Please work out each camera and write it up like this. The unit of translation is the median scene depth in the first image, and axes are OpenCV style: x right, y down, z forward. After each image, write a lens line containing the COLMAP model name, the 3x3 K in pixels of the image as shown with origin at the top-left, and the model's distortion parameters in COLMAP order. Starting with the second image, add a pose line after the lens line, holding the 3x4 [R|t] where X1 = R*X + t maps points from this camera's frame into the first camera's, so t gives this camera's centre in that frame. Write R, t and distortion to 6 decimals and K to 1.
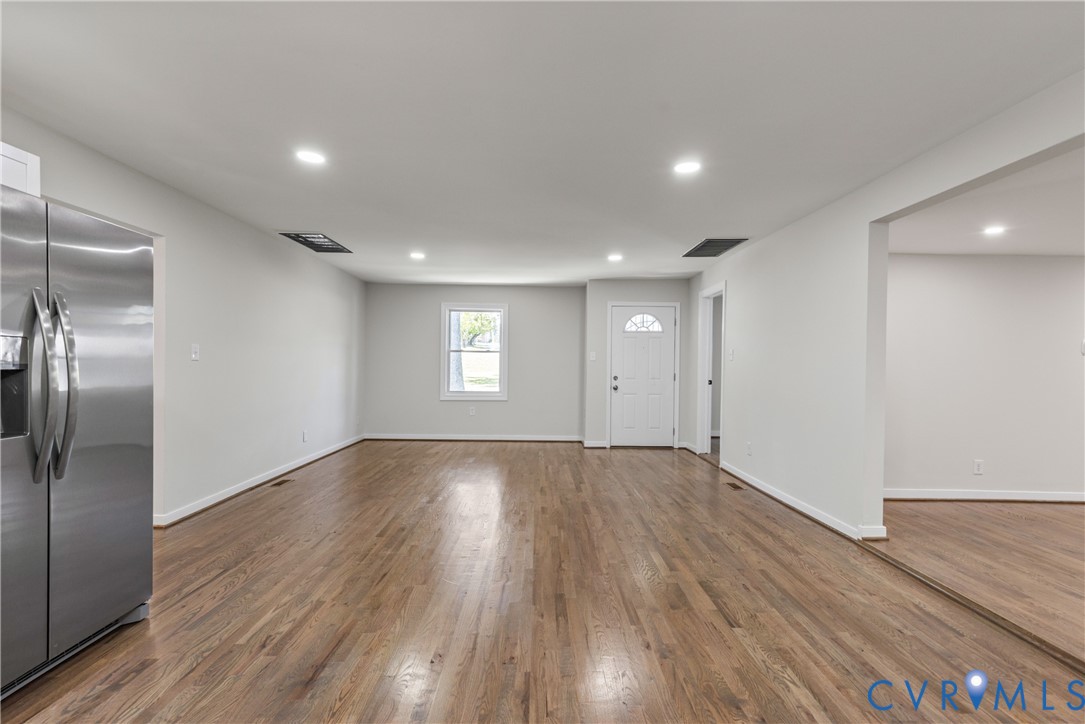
lens RADIAL K [[498.7, 0, 585.5], [0, 498.7, 363.6], [0, 0, 1]] dist [0.000228, -0.000399]
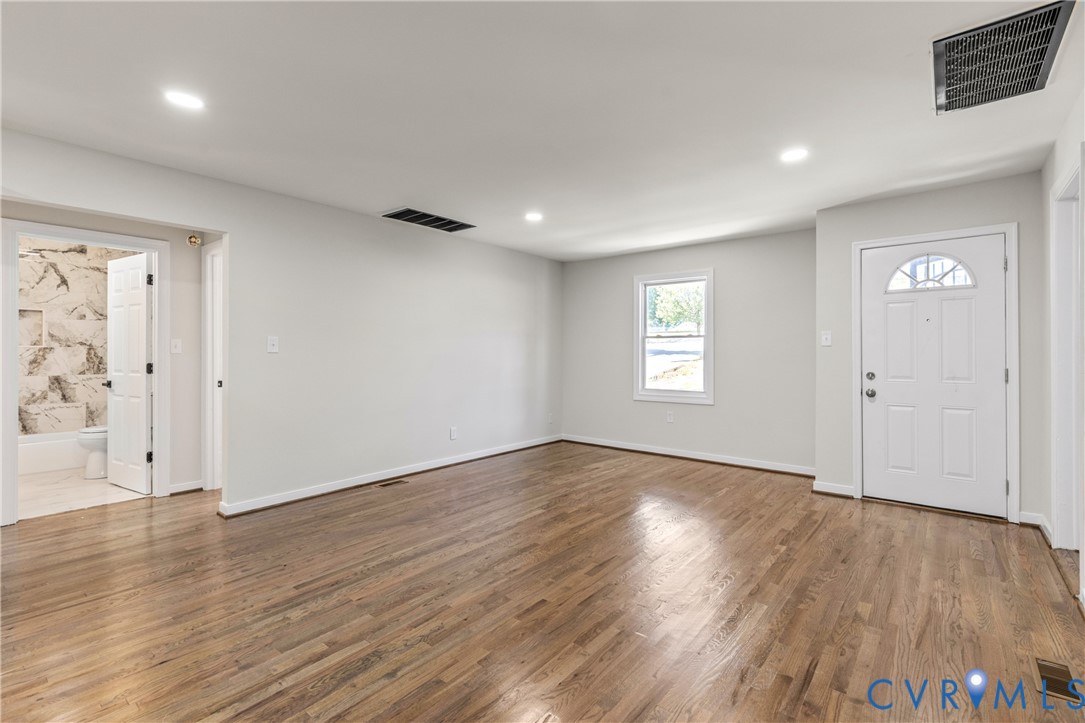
lens RADIAL K [[534.5, 0, 560.1], [0, 534.5, 348.5], [0, 0, 1]] dist [0.002712, 0.000042]
pose [[0.752772, -0.016295, -0.658080, 0.194169], [0.009521, 0.999859, -0.013867, 0.003098], [0.658213, 0.004174, 0.752821, 0.313940]]
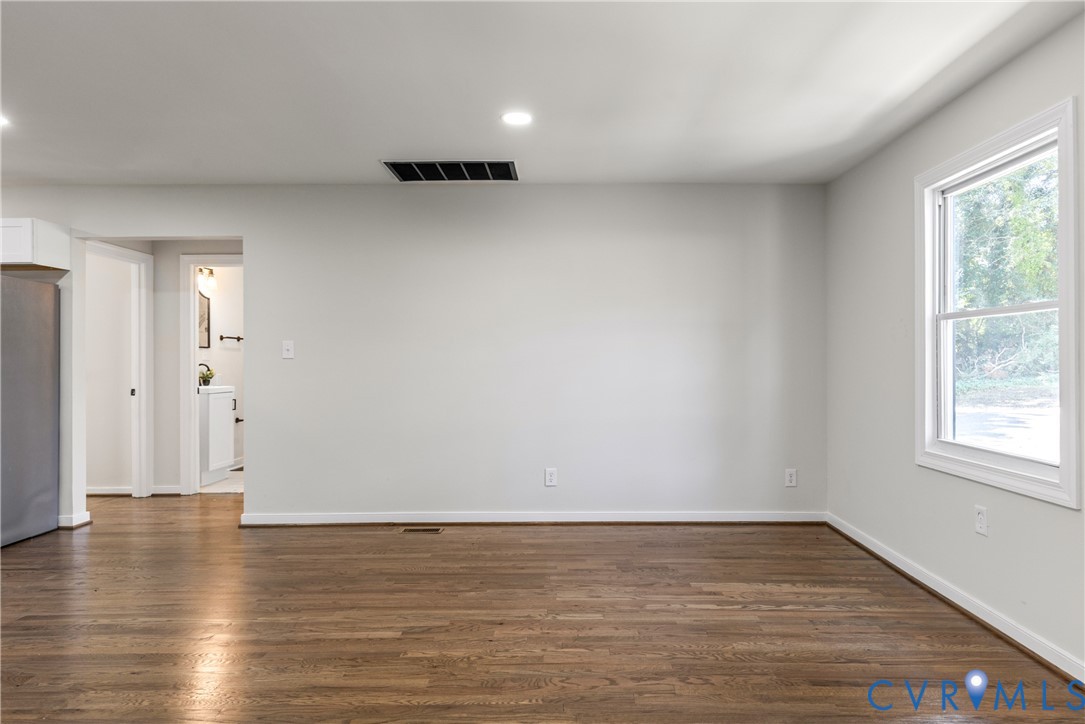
lens RADIAL K [[618.6, 0, 542.5], [0, 618.6, 362.0], [0, 0, 1]] dist [0.000192, 0.000505]
pose [[-0.097457, -0.002555, -0.995236, 0.169664], [0.008951, 0.999954, -0.003443, 0.003419], [0.995199, -0.009244, -0.097430, 0.858580]]
